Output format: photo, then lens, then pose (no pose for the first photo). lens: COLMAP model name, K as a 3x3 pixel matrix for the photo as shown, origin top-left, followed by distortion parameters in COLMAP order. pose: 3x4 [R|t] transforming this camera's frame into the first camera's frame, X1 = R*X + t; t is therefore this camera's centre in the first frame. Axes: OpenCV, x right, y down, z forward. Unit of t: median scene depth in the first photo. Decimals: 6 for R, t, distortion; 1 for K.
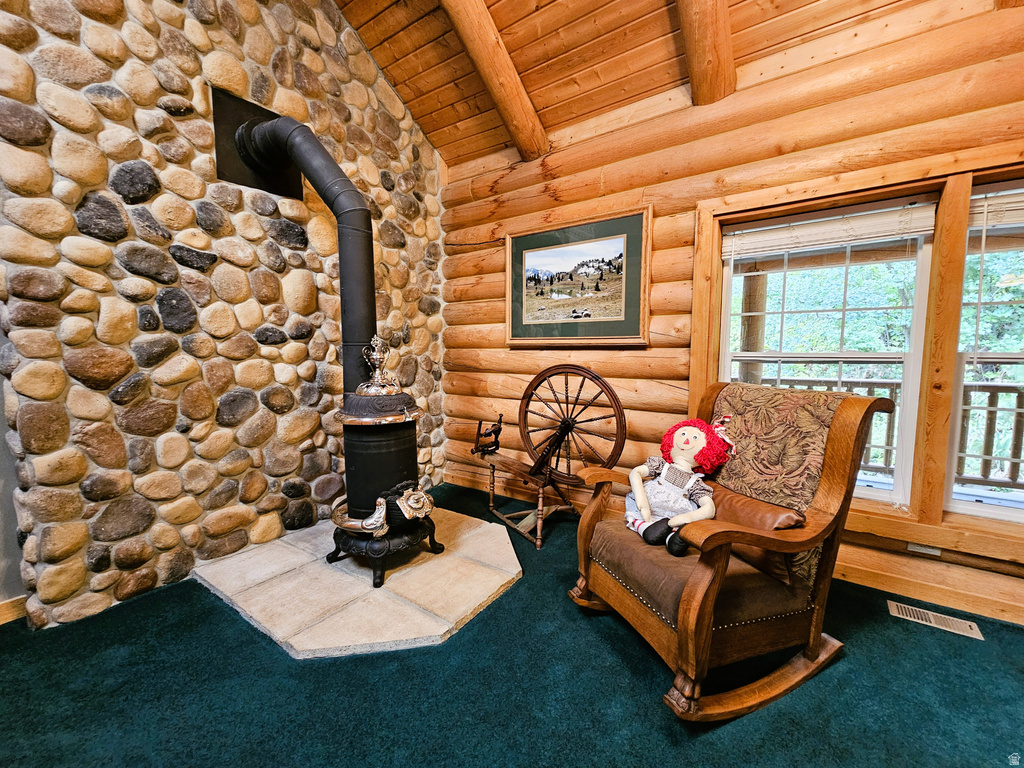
lens RADIAL K [[418.2, 0, 508.5], [0, 418.2, 388.1], [0, 0, 1]] dist [0.000598, -0.000503]
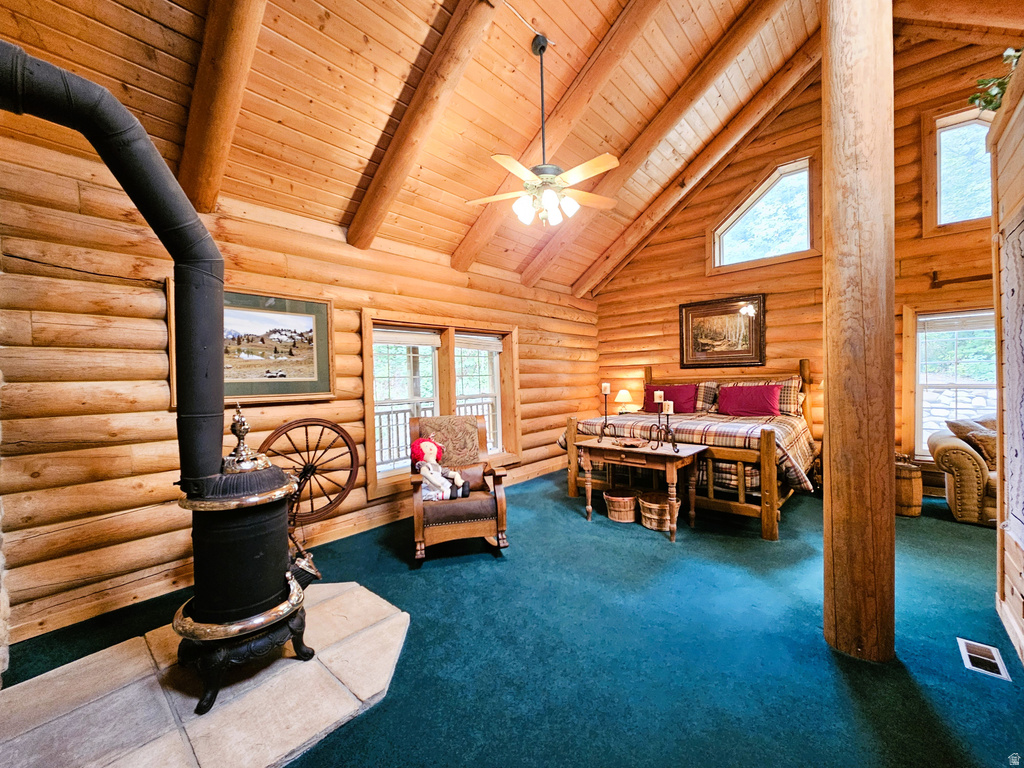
lens RADIAL K [[418.2, 0, 510.5], [0, 418.2, 384.8], [0, 0, 1]] dist [0.000598, -0.000503]
pose [[0.102804, -0.009977, 0.994652, -0.937745], [0.122532, 0.992461, -0.002710, -0.072838], [-0.987126, 0.122155, 0.103251, 0.279710]]
